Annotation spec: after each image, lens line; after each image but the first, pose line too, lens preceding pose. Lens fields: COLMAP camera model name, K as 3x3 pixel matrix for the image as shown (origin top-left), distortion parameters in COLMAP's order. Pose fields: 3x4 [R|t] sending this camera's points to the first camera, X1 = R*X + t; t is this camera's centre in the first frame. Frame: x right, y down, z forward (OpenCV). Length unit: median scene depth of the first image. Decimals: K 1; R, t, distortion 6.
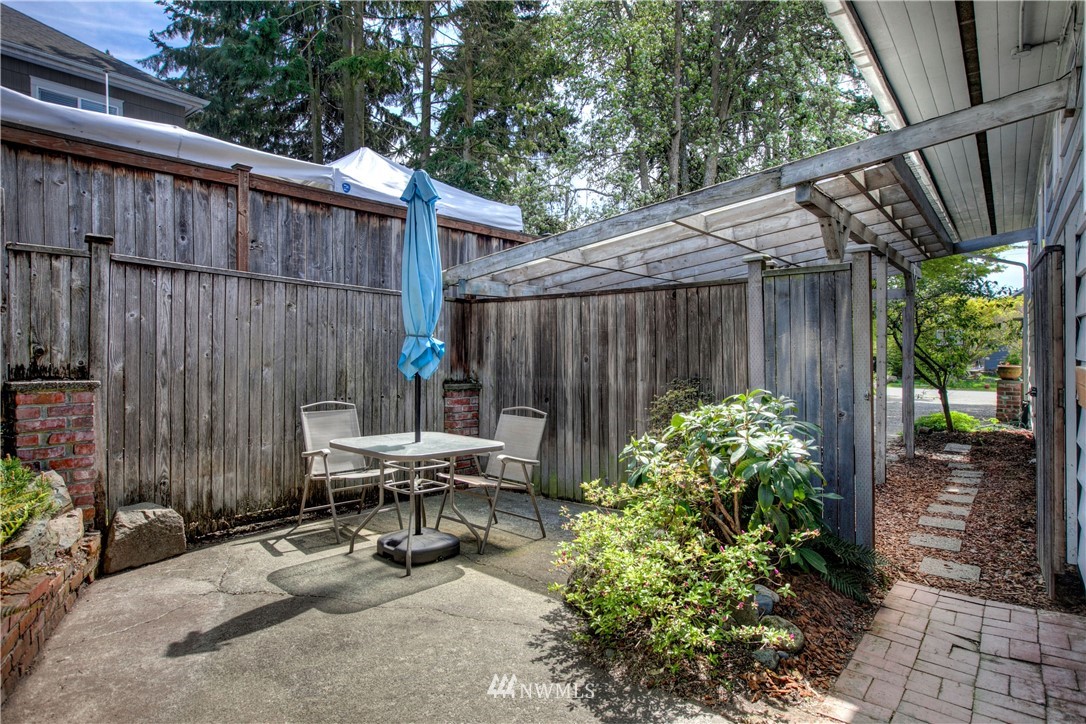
lens RADIAL K [[607.9, 0, 540.7], [0, 607.9, 359.4], [0, 0, 1]] dist [-0.004068, 0.000912]
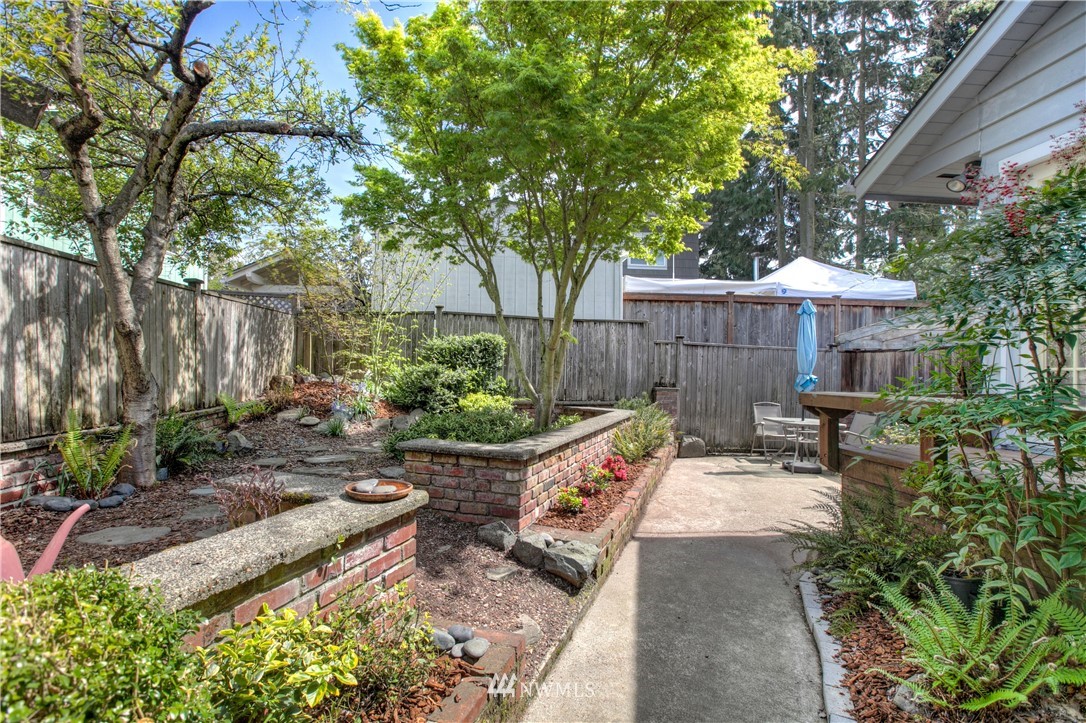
lens RADIAL K [[494.2, 0, 542.2], [0, 494.2, 369.3], [0, 0, 1]] dist [-0.013125, 0.001594]
pose [[0.684389, 0.011116, -0.729032, 0.435897], [-0.029389, 0.999492, -0.012349, -0.004533], [0.728524, 0.029878, 0.684368, -0.895132]]
